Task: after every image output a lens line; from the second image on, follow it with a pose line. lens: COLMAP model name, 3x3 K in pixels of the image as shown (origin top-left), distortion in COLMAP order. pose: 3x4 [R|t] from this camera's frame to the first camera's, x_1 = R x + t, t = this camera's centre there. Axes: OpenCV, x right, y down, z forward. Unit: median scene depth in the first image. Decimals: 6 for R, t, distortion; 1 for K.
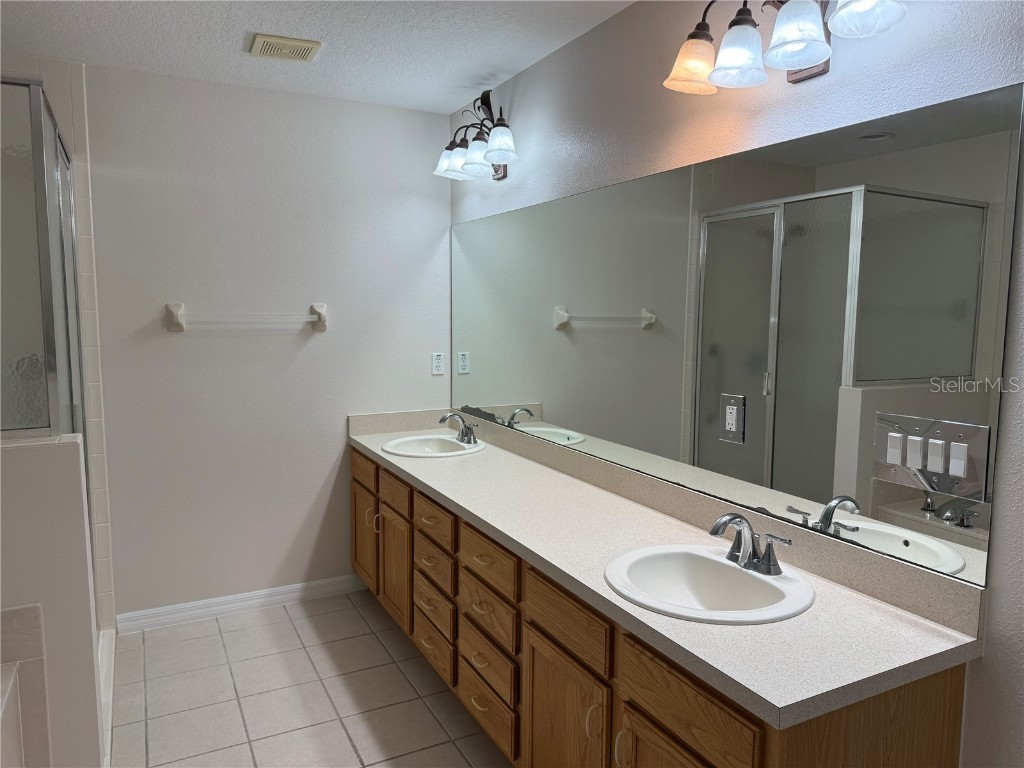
lens RADIAL K [[727.8, 0, 505.9], [0, 727.8, 379.6], [0, 0, 1]] dist [0.077966, -0.095763]
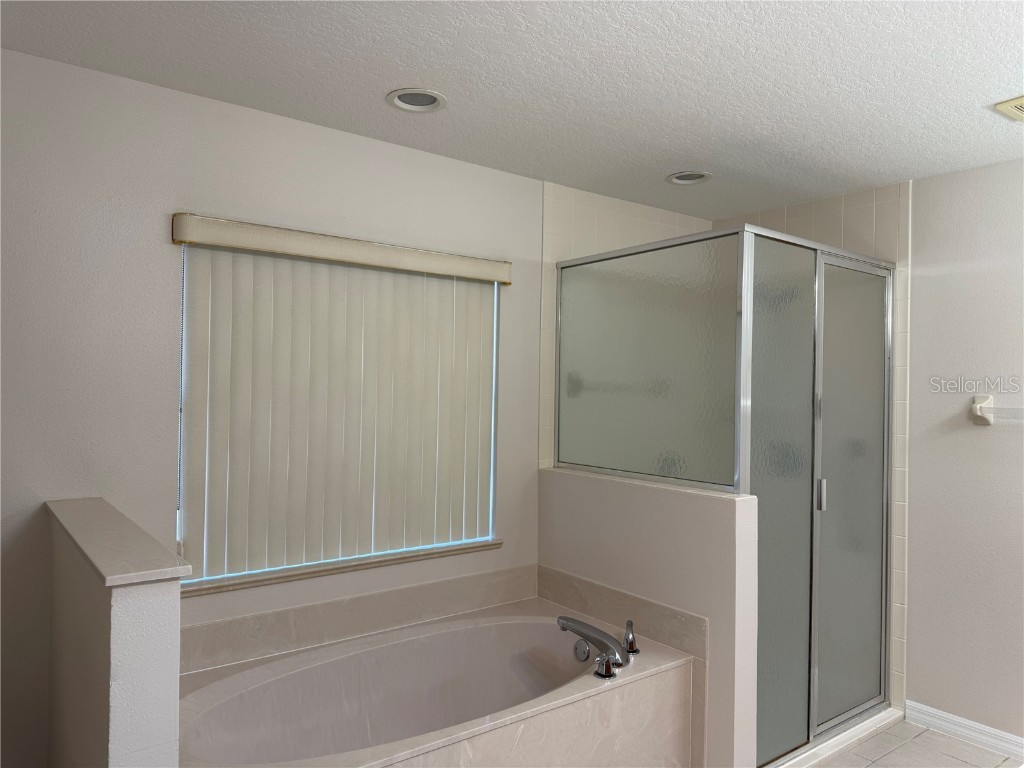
lens RADIAL K [[722.7, 0, 512.0], [0, 722.7, 384.0], [0, 0, 1]] dist [-0.000404, -0.001519]
pose [[0.183518, -0.007949, -0.982984, 0.357011], [-0.117739, 0.992591, -0.030008, -0.019061], [0.975940, 0.121243, 0.181223, 0.239042]]
